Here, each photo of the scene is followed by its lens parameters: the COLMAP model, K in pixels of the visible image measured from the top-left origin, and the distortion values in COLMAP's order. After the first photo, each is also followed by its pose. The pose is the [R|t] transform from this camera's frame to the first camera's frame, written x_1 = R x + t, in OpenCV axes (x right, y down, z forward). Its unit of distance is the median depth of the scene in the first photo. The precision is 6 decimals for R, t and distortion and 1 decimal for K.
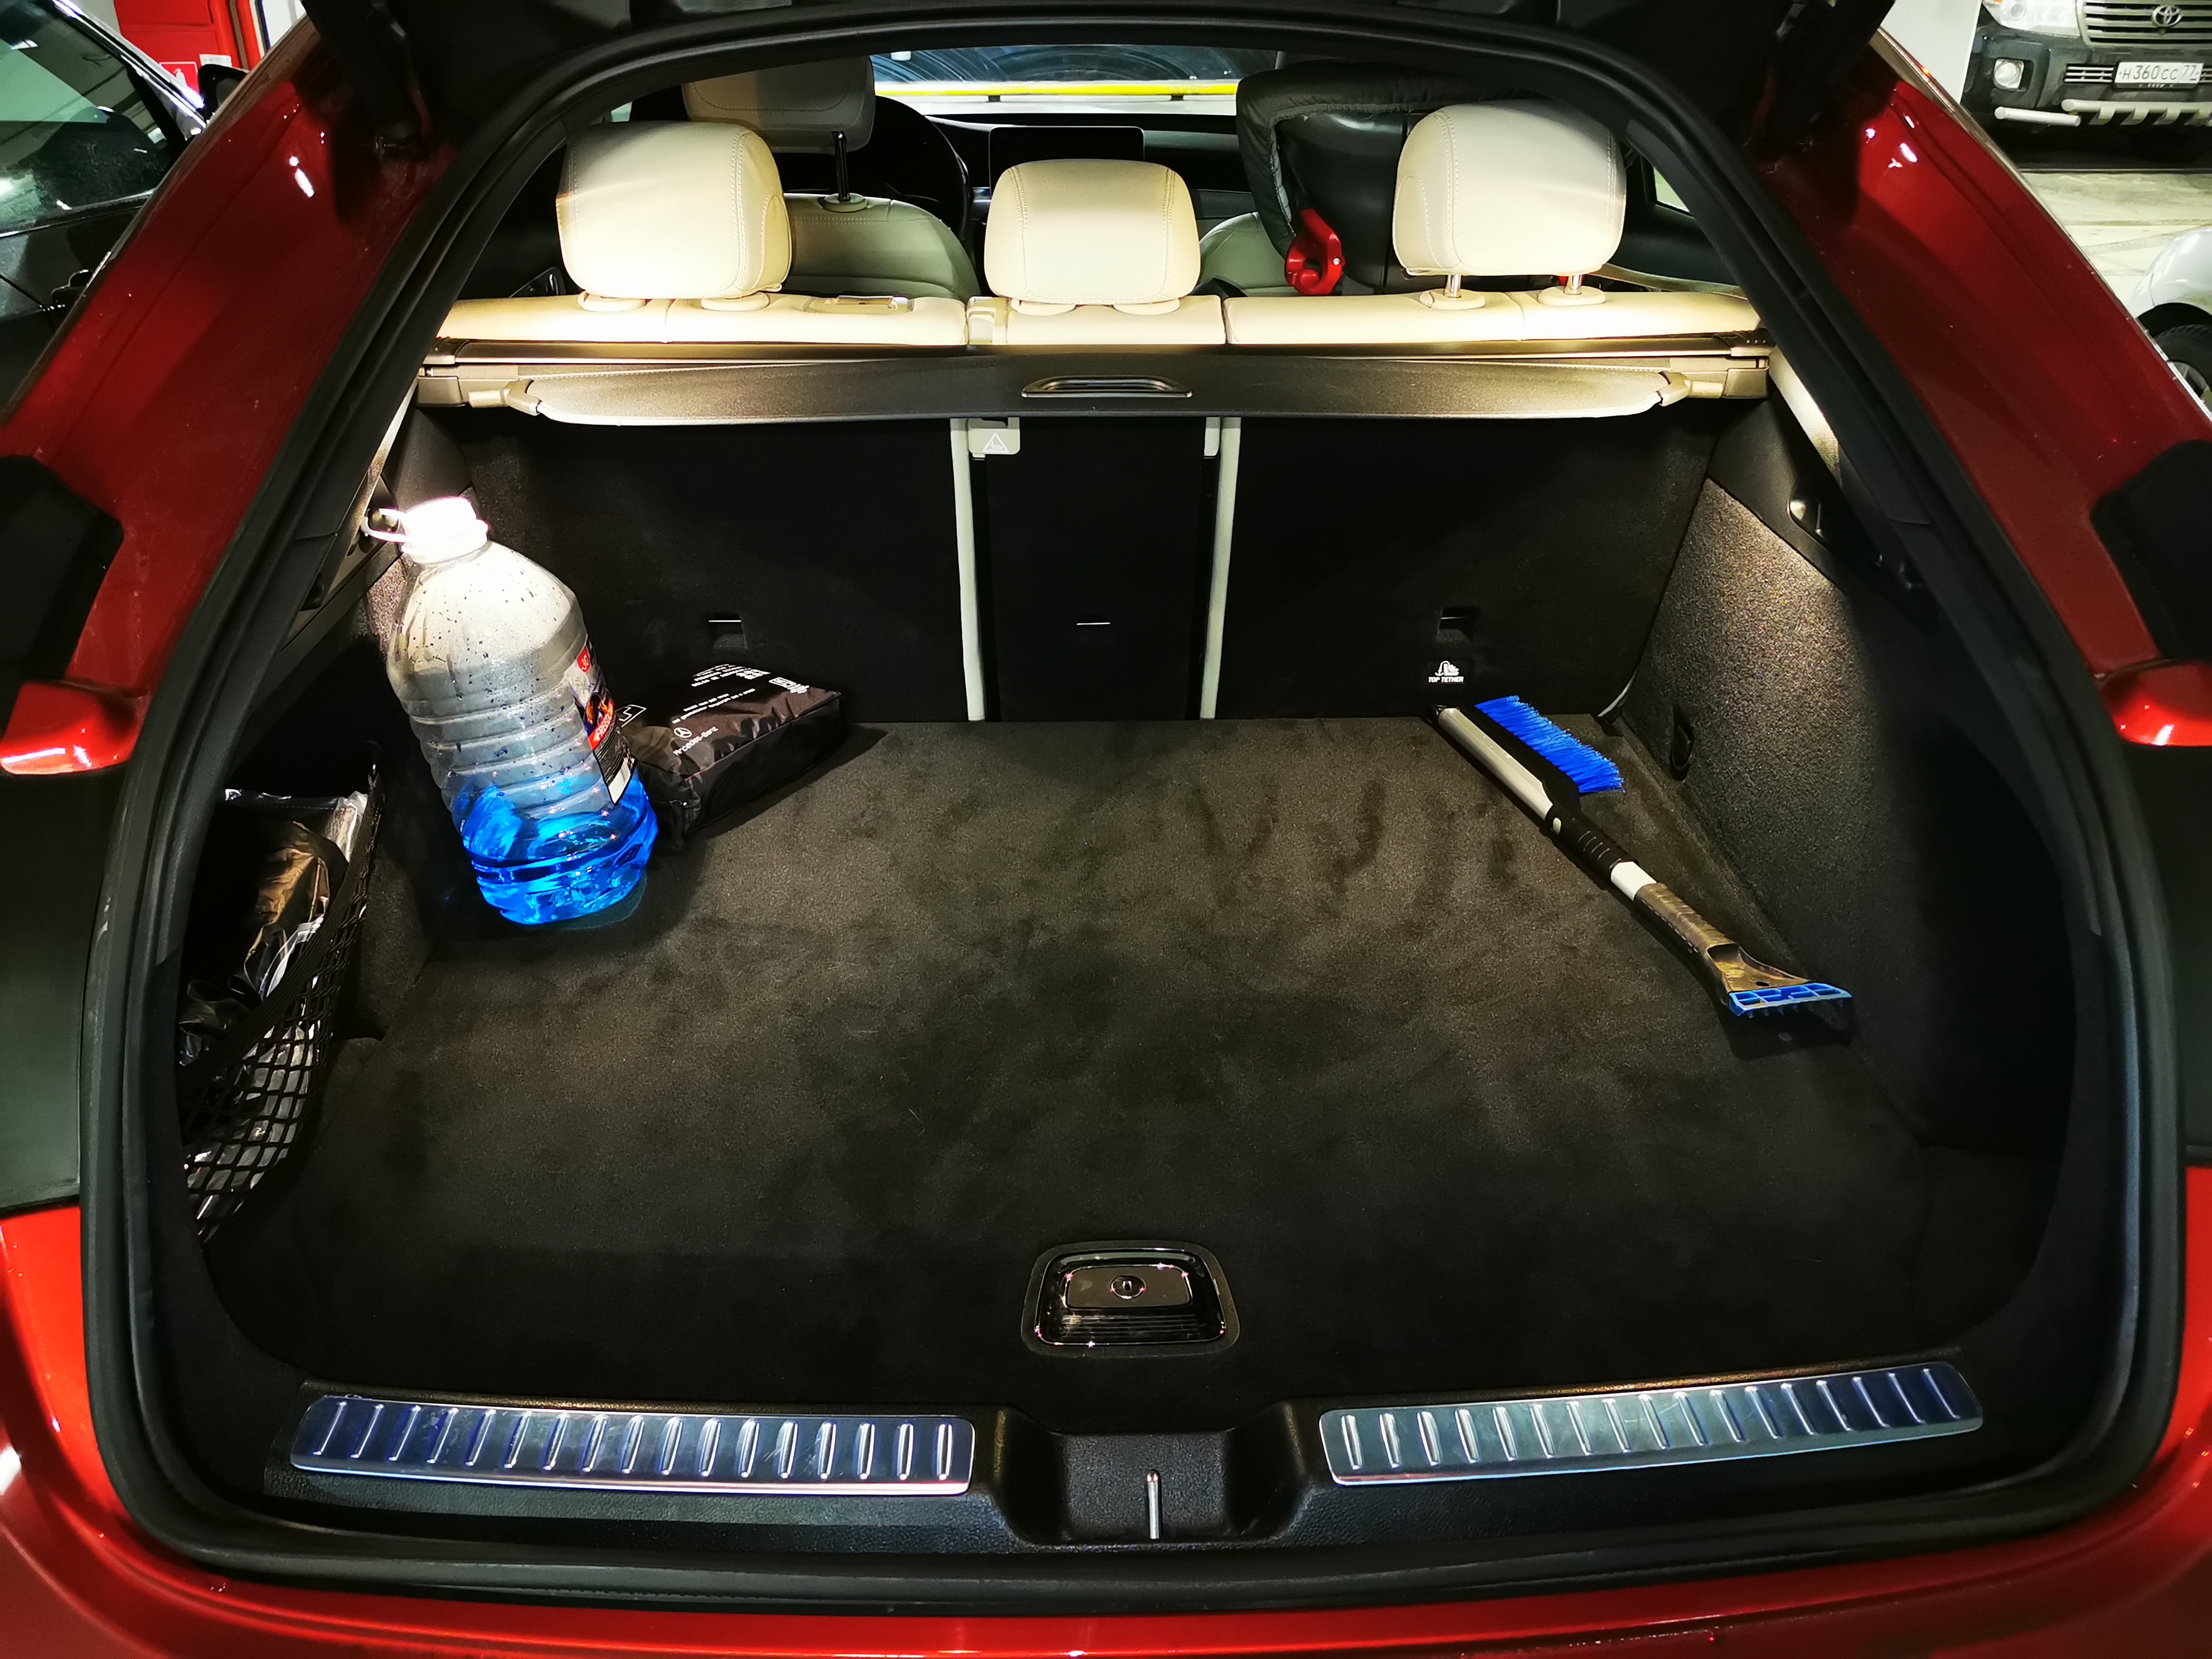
lens RADIAL K [[1707.2, 0, 1105.5], [0, 1707.2, 828.0], [0, 0, 1]] dist [0.028759, -0.050128]
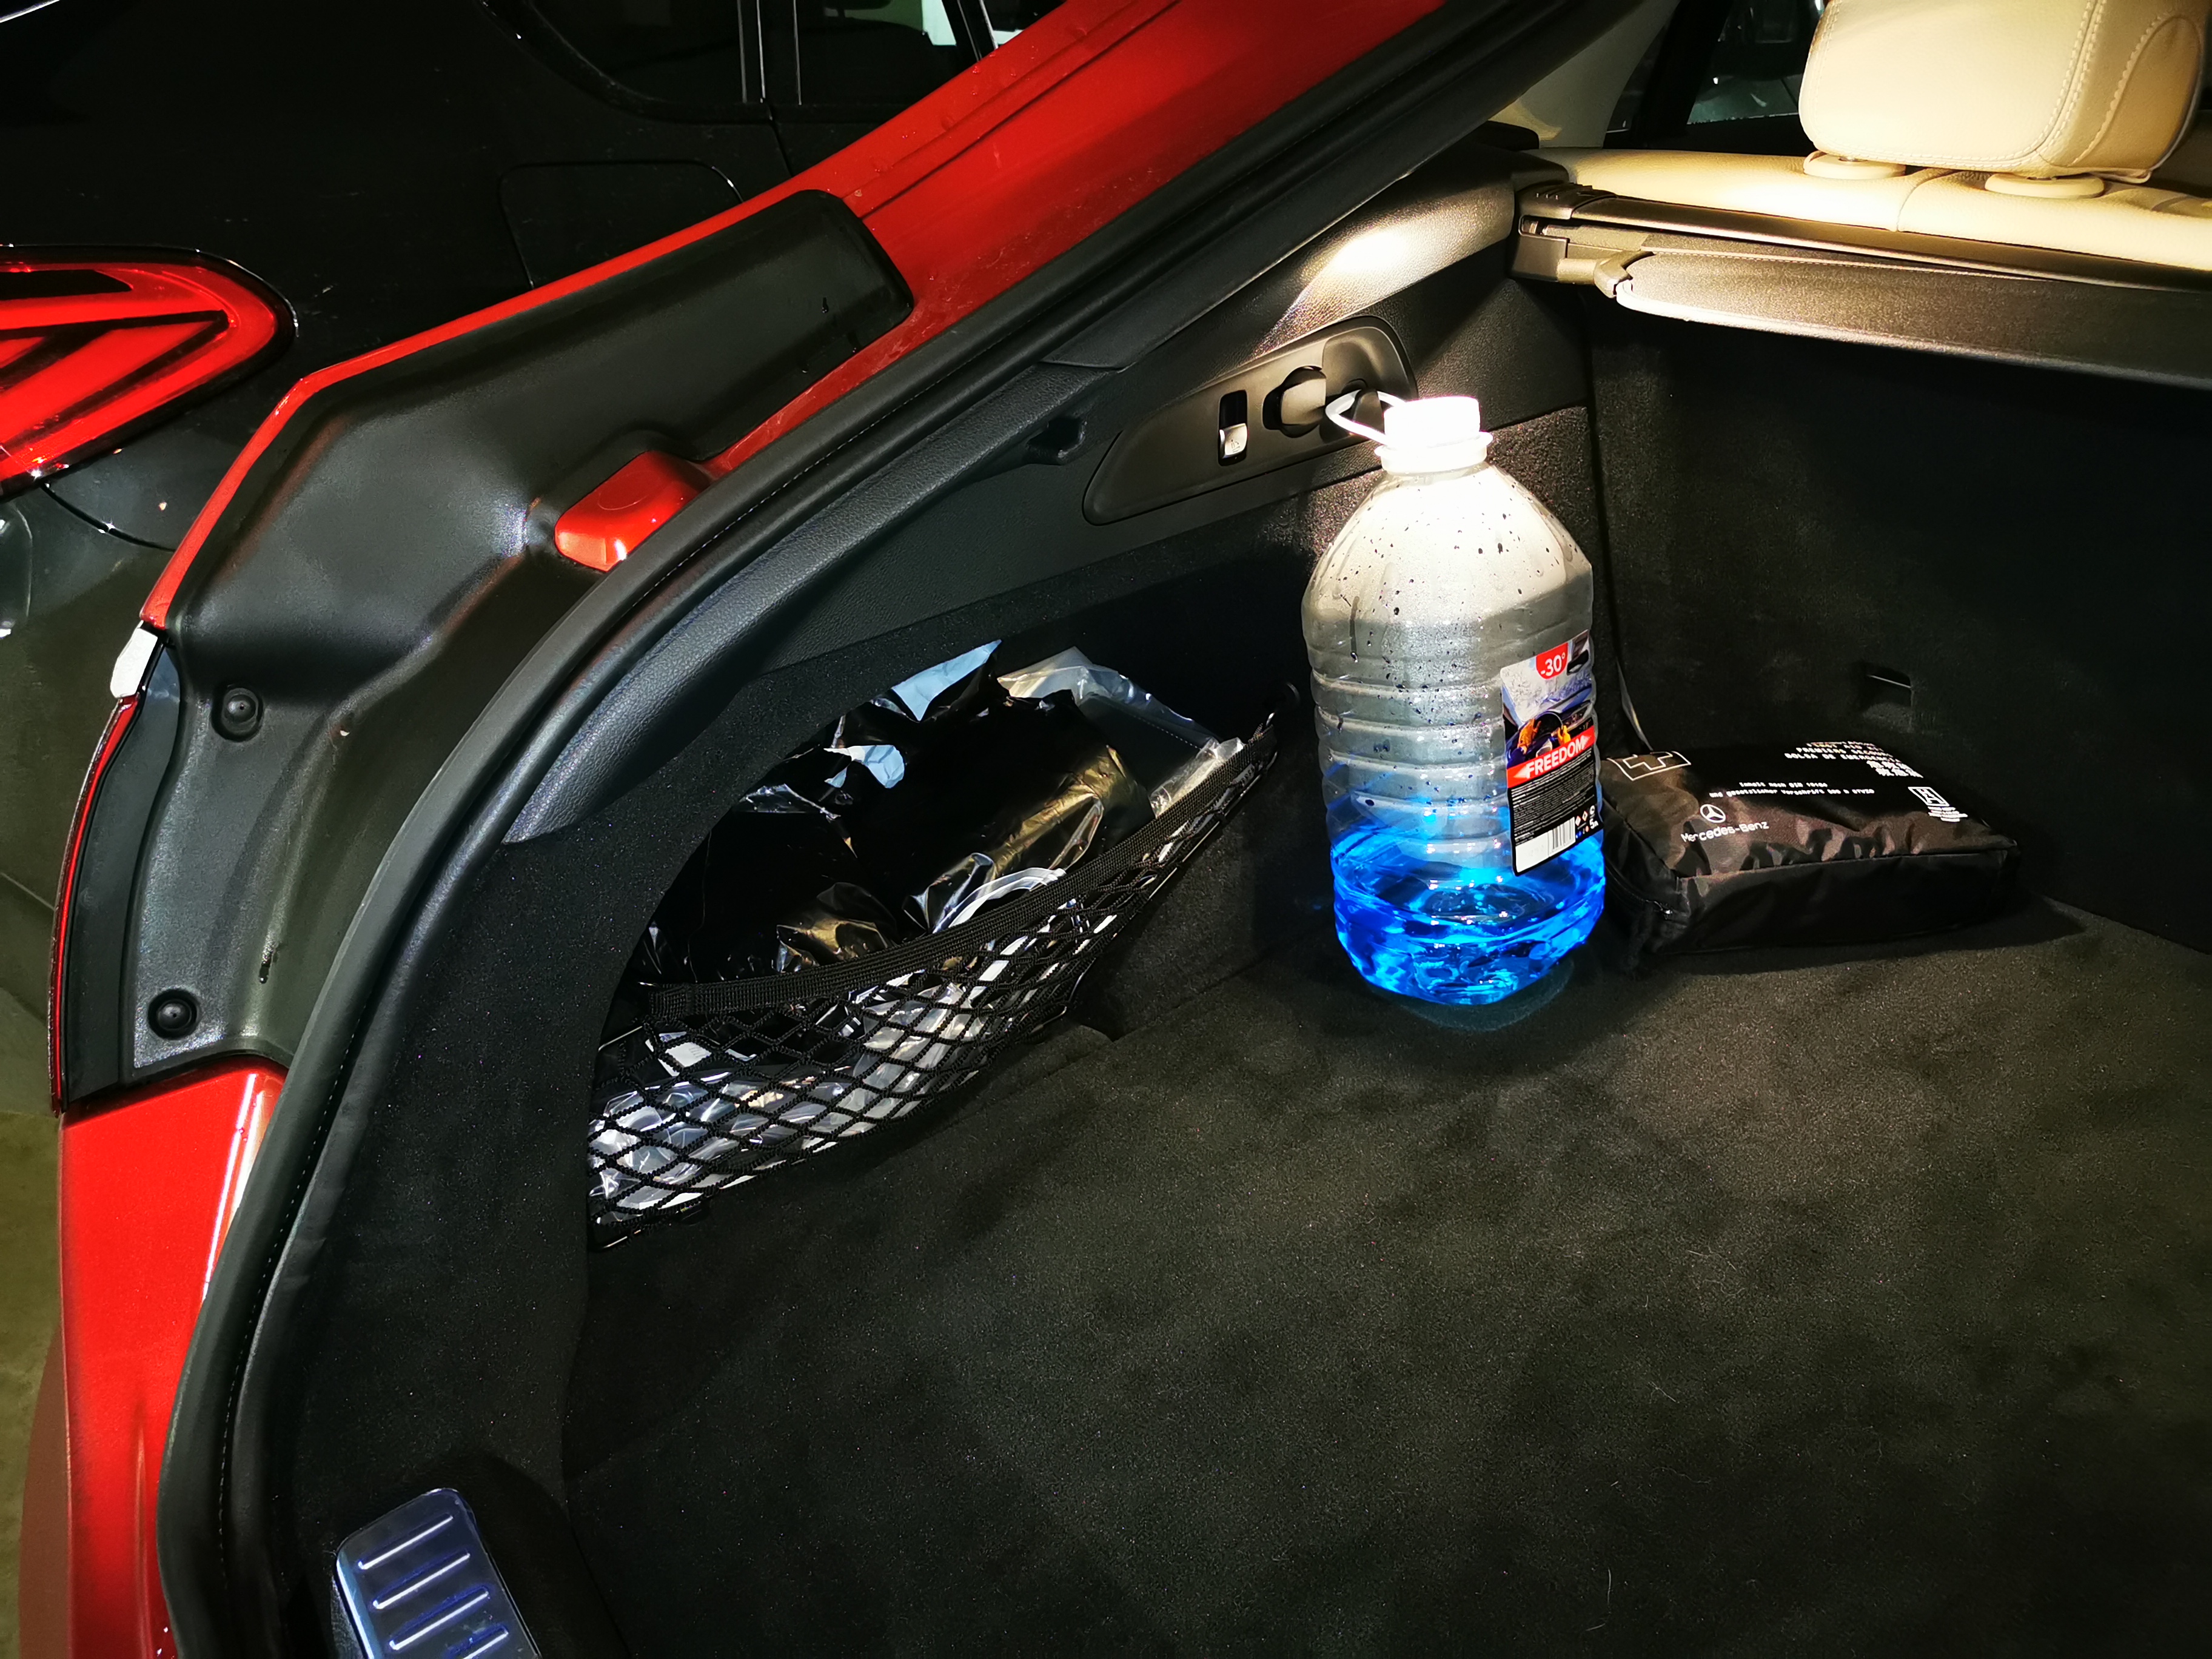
lens RADIAL K [[1707.2, 0, 1101.4], [0, 1707.2, 820.8], [0, 0, 1]] dist [0.028759, -0.050128]
pose [[0.642667, 0.341785, -0.685684, 0.067607], [-0.344561, 0.928300, 0.139774, -0.071455], [0.684293, 0.146432, 0.714353, 0.393978]]
